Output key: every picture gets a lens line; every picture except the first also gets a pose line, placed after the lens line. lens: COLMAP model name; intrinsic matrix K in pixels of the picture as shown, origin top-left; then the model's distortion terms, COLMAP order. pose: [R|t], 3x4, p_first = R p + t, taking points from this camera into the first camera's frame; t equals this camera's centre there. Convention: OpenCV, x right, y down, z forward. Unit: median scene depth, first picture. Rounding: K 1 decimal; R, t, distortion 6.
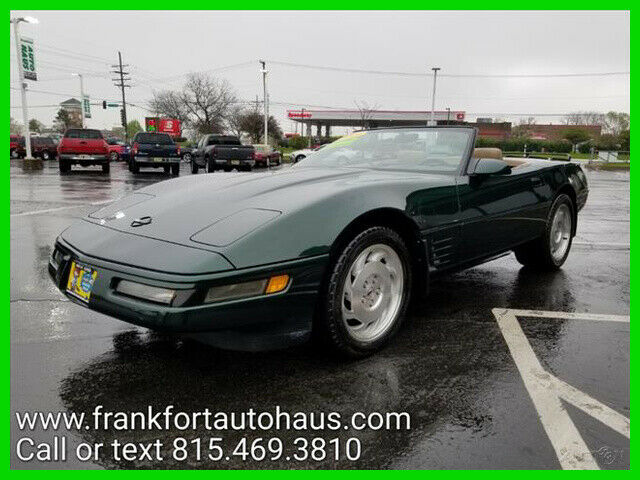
lens RADIAL K [[491.0, 0, 313.6], [0, 491.0, 237.4], [0, 0, 1]] dist [0.026704, -0.063665]
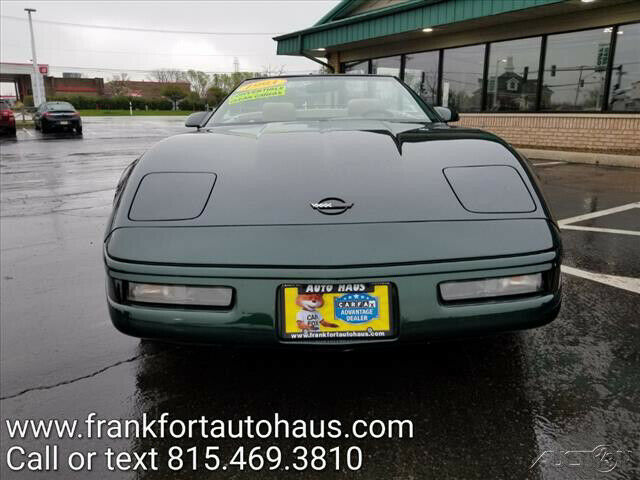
lens RADIAL K [[504.8, 0, 320.0], [0, 504.8, 240.0], [0, 0, 1]] dist [-0.002311, -0.012827]
pose [[0.699641, -0.195371, 0.687265, -0.100092], [0.139830, 0.980729, 0.136448, -0.009770], [-0.700679, 0.000636, 0.713477, 0.061561]]
